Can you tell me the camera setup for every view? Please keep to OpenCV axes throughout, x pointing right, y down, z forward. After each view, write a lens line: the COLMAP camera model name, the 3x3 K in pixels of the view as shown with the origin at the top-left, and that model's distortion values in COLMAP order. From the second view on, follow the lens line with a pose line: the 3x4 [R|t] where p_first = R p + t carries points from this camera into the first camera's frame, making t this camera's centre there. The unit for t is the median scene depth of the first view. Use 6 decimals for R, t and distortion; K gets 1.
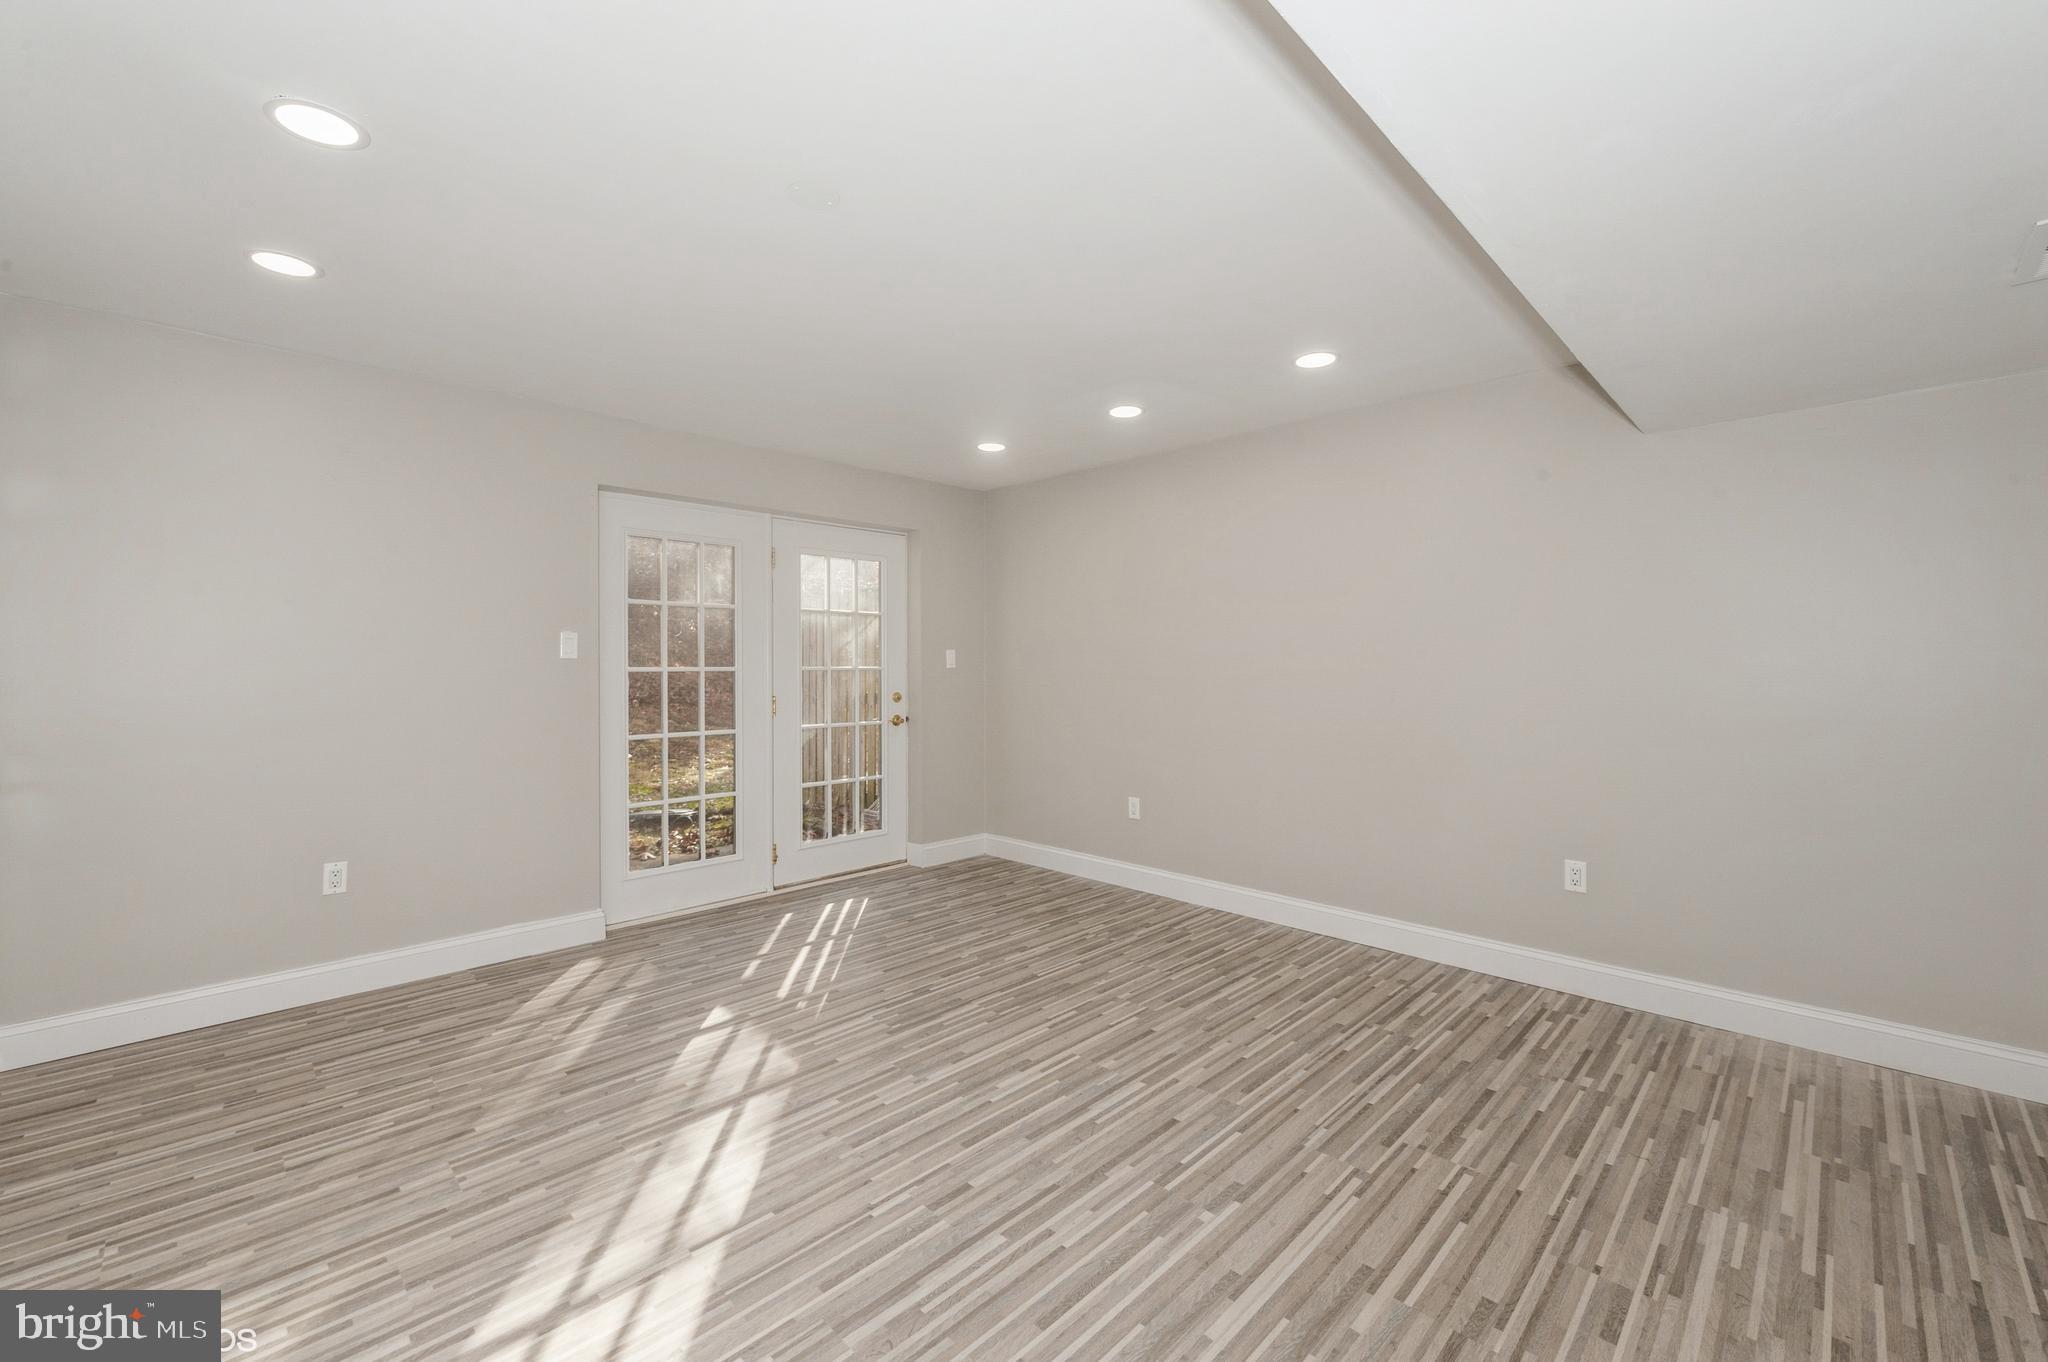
lens RADIAL K [[818.6, 0, 1027.2], [0, 818.6, 666.2], [0, 0, 1]] dist [0.005114, -0.003719]
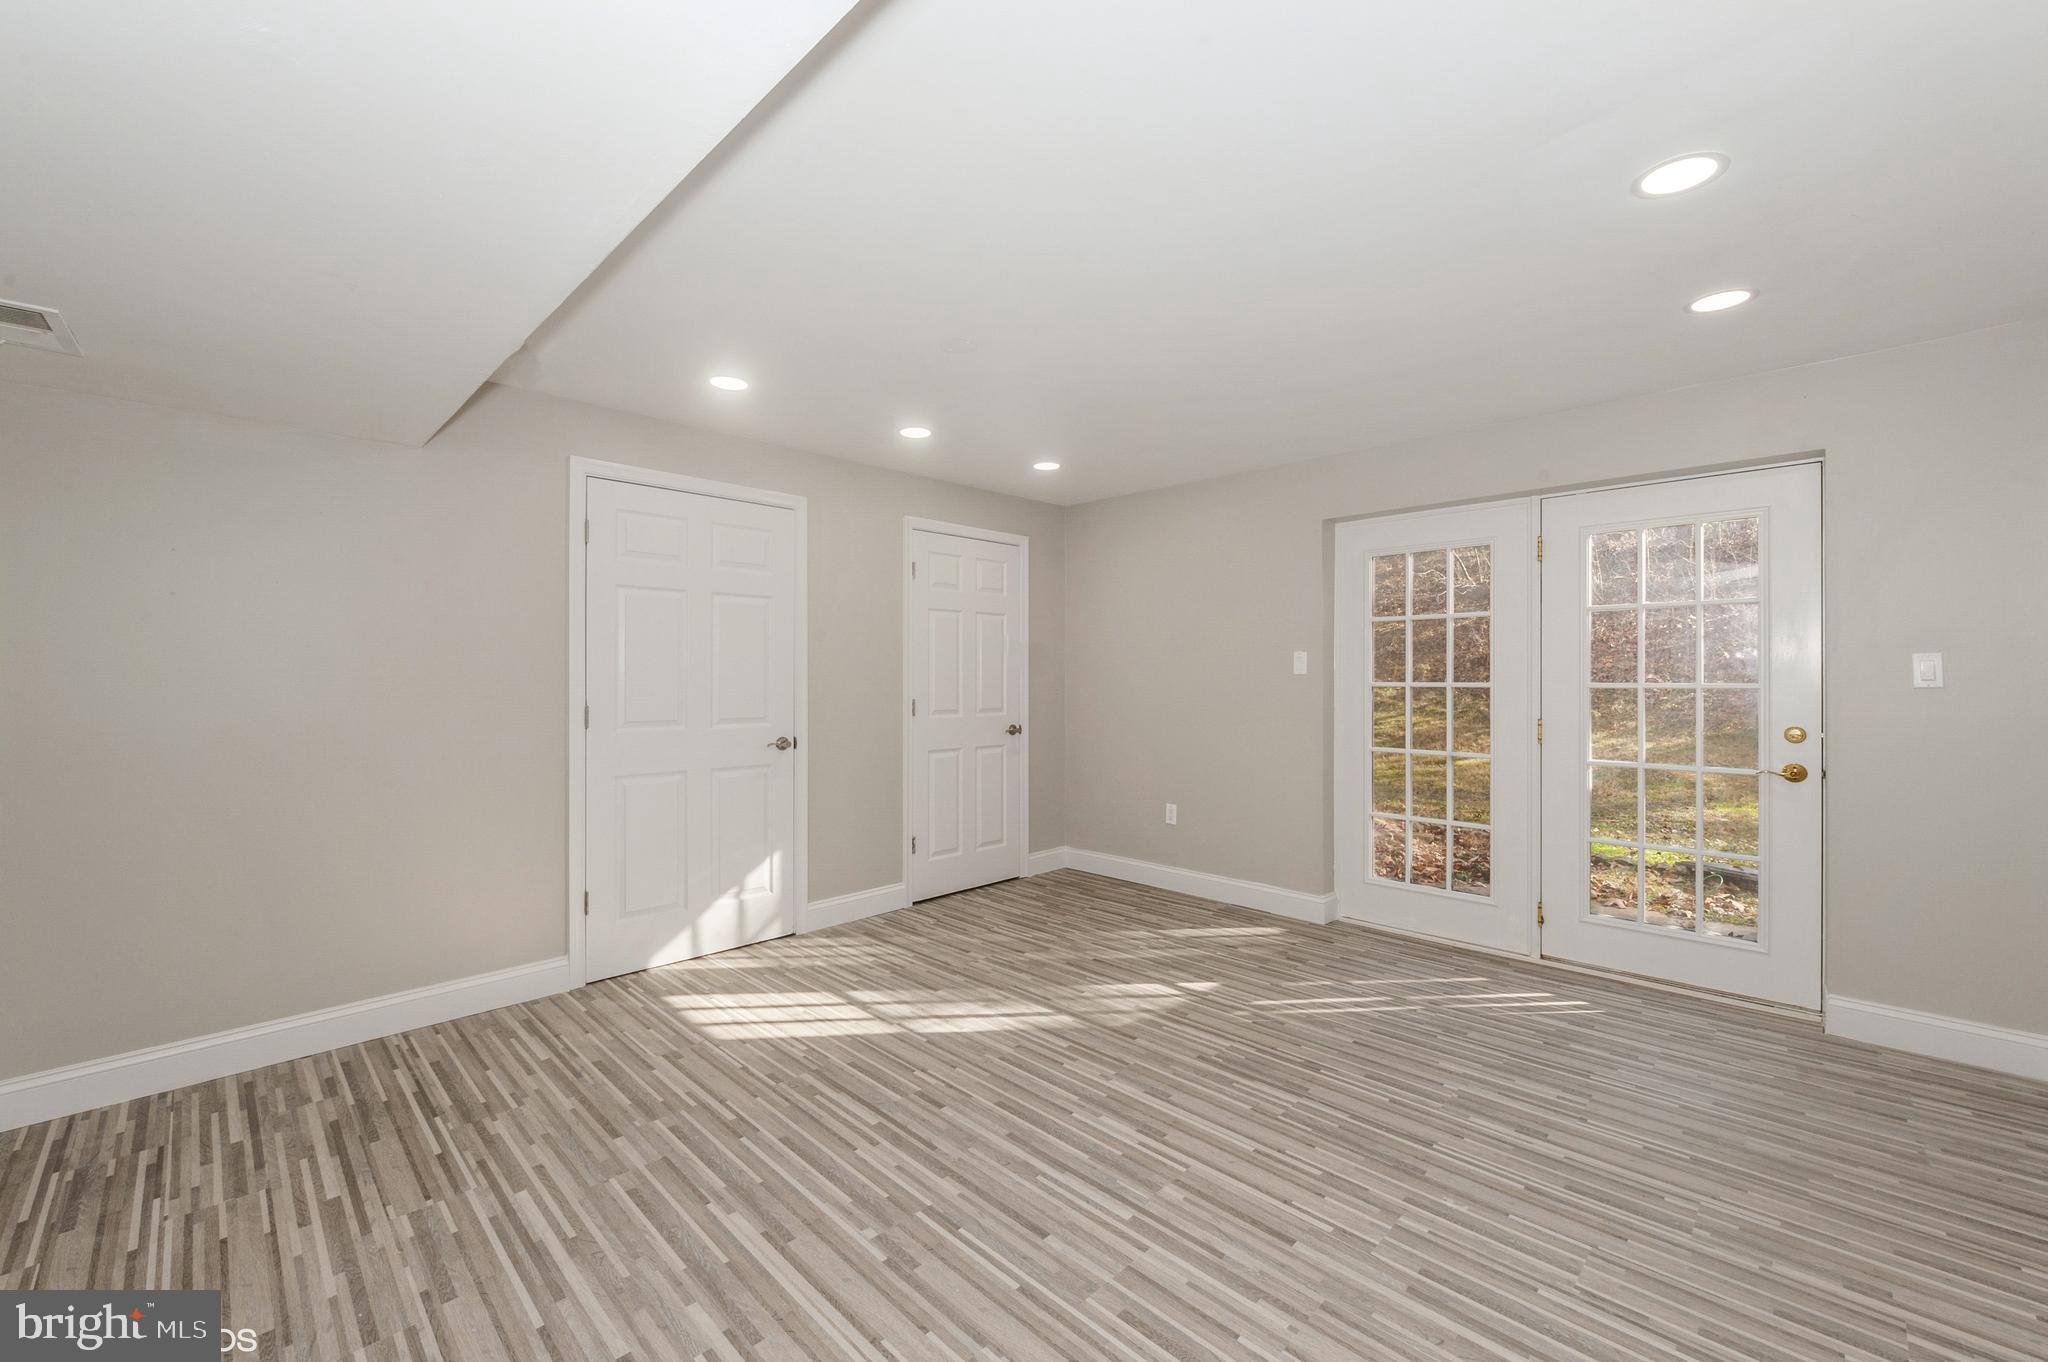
lens RADIAL K [[818.6, 0, 1026.2], [0, 818.6, 683.5], [0, 0, 1]] dist [0.005114, -0.003719]
pose [[0.004843, 0.008035, -0.999956, 0.802306], [-0.002547, 0.999965, 0.008022, -0.006578], [0.999985, 0.002508, 0.004863, 0.781251]]
